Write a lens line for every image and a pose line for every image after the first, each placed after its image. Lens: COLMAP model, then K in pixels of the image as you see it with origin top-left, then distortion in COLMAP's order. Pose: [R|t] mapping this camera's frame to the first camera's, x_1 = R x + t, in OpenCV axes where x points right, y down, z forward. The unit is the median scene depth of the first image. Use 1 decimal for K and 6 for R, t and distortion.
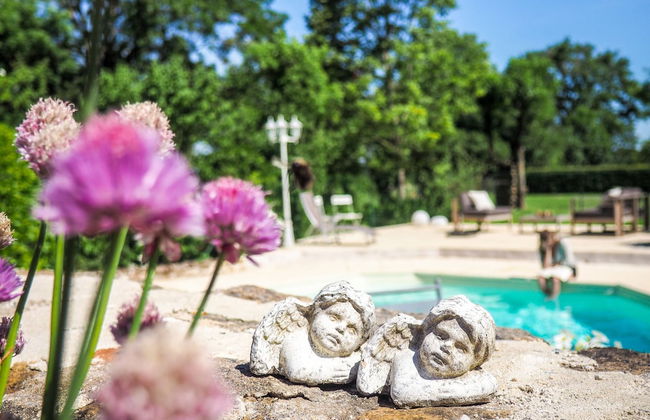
lens RADIAL K [[596.5, 0, 324.2], [0, 596.5, 210.4], [0, 0, 1]] dist [0.002334, -0.018185]
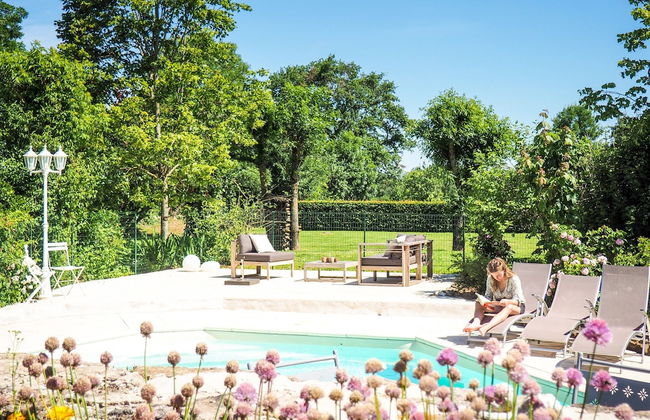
lens RADIAL K [[596.5, 0, 324.2], [0, 596.5, 210.4], [0, 0, 1]] dist [0.002334, -0.018185]
pose [[0.959556, 0.033006, 0.279577, 0.106347], [-0.007061, 0.995613, -0.093304, 0.019053], [-0.281430, 0.087557, 0.955579, 0.113461]]
